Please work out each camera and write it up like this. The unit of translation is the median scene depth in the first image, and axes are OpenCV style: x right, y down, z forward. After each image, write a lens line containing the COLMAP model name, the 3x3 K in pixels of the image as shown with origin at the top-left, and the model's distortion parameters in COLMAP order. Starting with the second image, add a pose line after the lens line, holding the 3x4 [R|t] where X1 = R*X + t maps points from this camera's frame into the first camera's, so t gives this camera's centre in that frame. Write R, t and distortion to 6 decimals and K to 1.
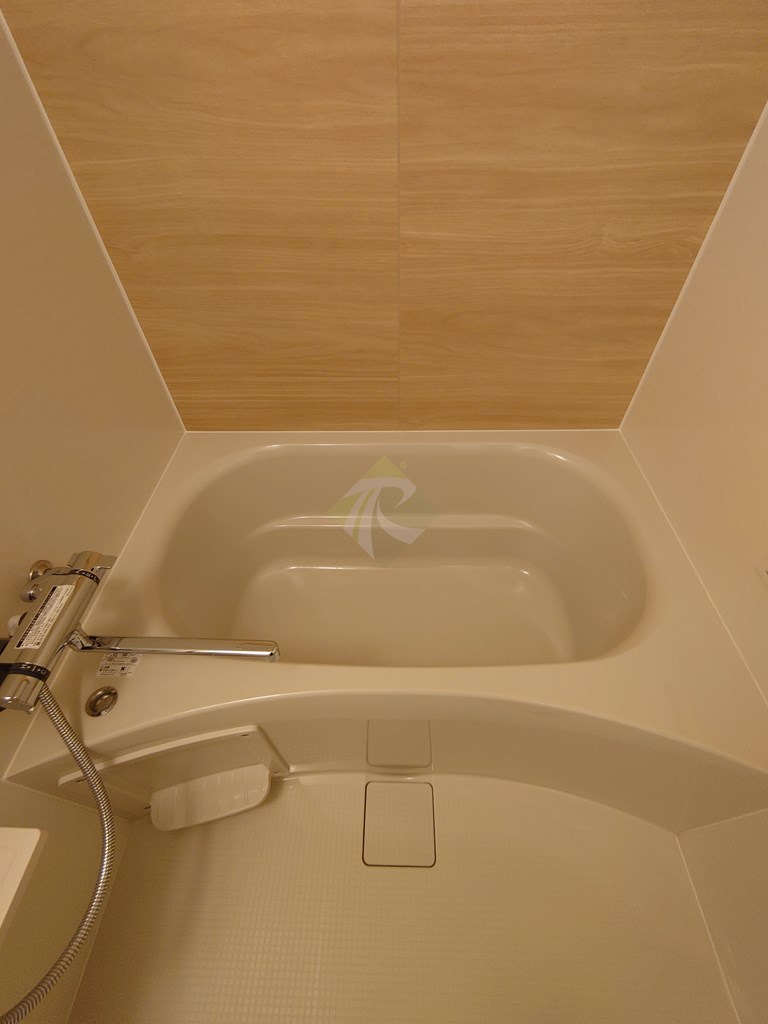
lens RADIAL K [[441.3, 0, 385.4], [0, 441.3, 511.5], [0, 0, 1]] dist [0.001983, -0.001528]
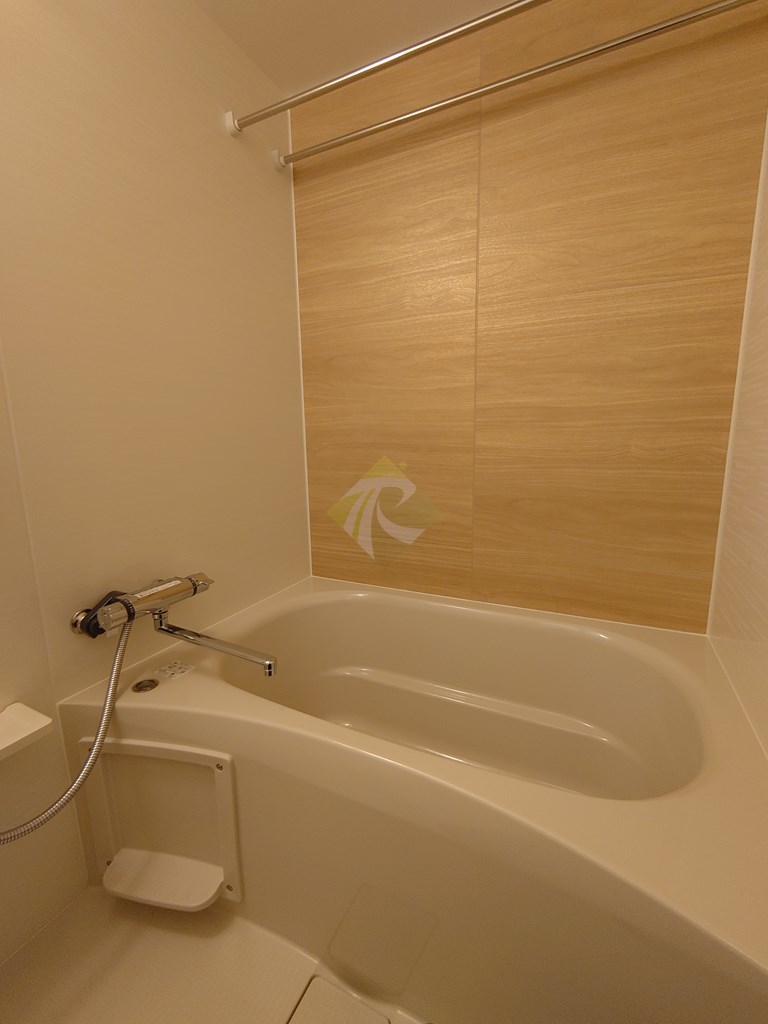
lens RADIAL K [[441.3, 0, 383.1], [0, 441.3, 507.8], [0, 0, 1]] dist [0.001983, -0.001528]
pose [[0.905539, 0.080167, -0.416619, 0.378870], [-0.315448, 0.783888, -0.534801, 0.414483], [0.283709, 0.615706, 0.735130, -0.034253]]
